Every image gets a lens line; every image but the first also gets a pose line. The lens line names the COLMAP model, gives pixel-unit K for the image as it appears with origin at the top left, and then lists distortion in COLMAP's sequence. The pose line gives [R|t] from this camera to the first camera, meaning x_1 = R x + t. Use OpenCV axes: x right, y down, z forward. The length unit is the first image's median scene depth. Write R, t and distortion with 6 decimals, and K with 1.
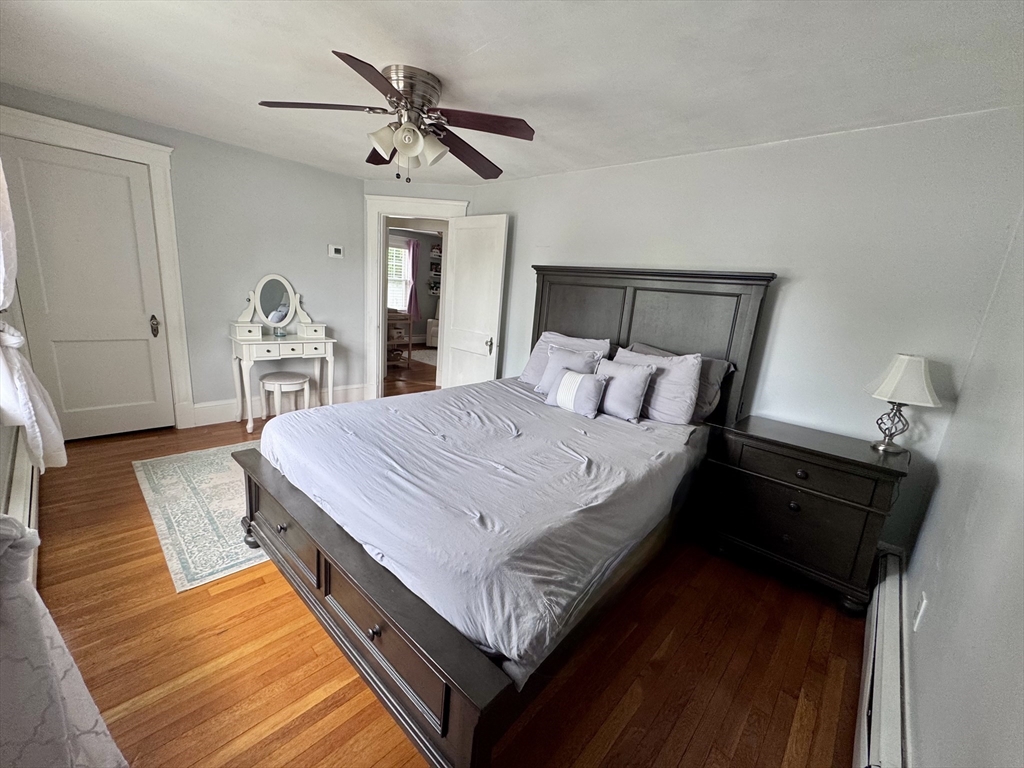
lens RADIAL K [[410.9, 0, 517.7], [0, 410.9, 382.3], [0, 0, 1]] dist [-0.004360, -0.000432]
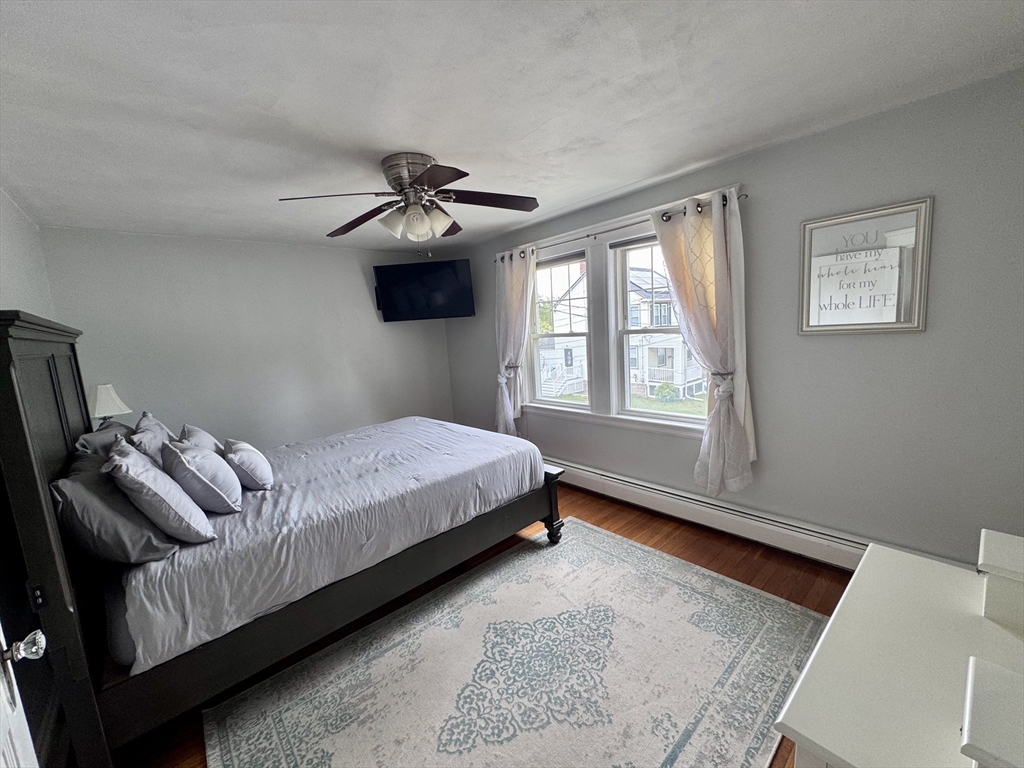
lens RADIAL K [[410.9, 0, 515.1], [0, 410.9, 381.9], [0, 0, 1]] dist [-0.004360, -0.000432]
pose [[-0.994807, -0.034198, 0.095859, -0.539508], [0.002692, 0.932689, 0.360673, -0.485745], [-0.101740, 0.359058, -0.927753, 1.785732]]
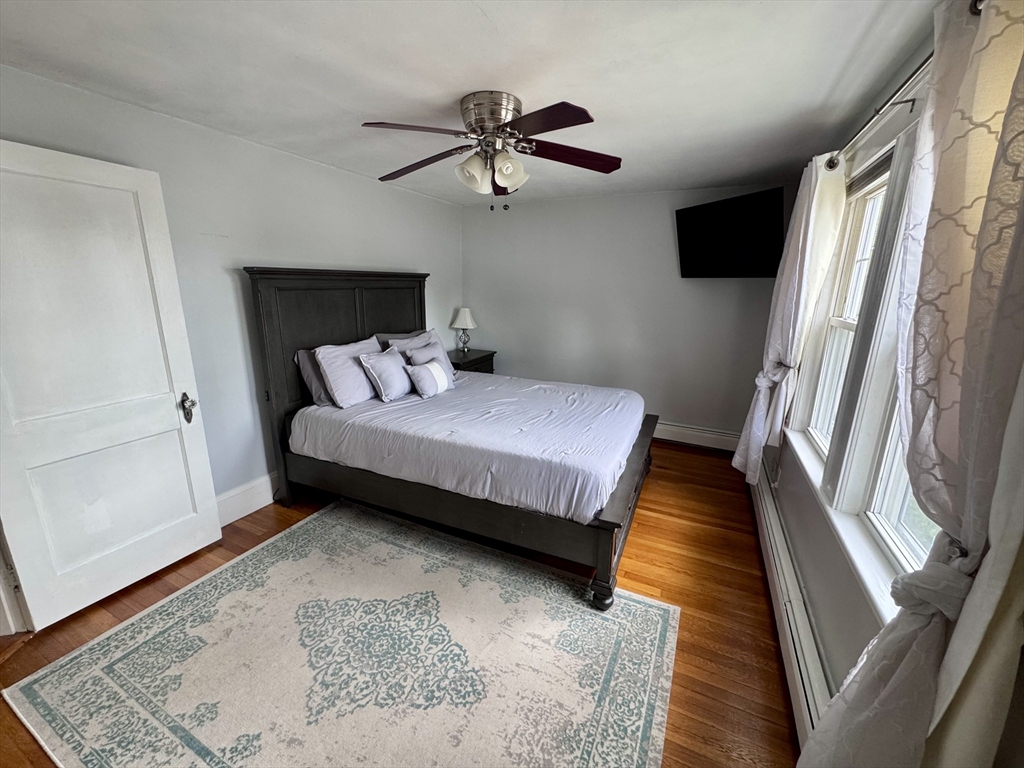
lens RADIAL K [[410.9, 0, 508.8], [0, 410.9, 386.6], [0, 0, 1]] dist [-0.004360, -0.000432]
pose [[-0.283285, -0.317495, 0.904956, -1.106025], [0.173182, 0.911163, 0.373885, -0.396841], [-0.943270, 0.262638, -0.203135, 1.097354]]
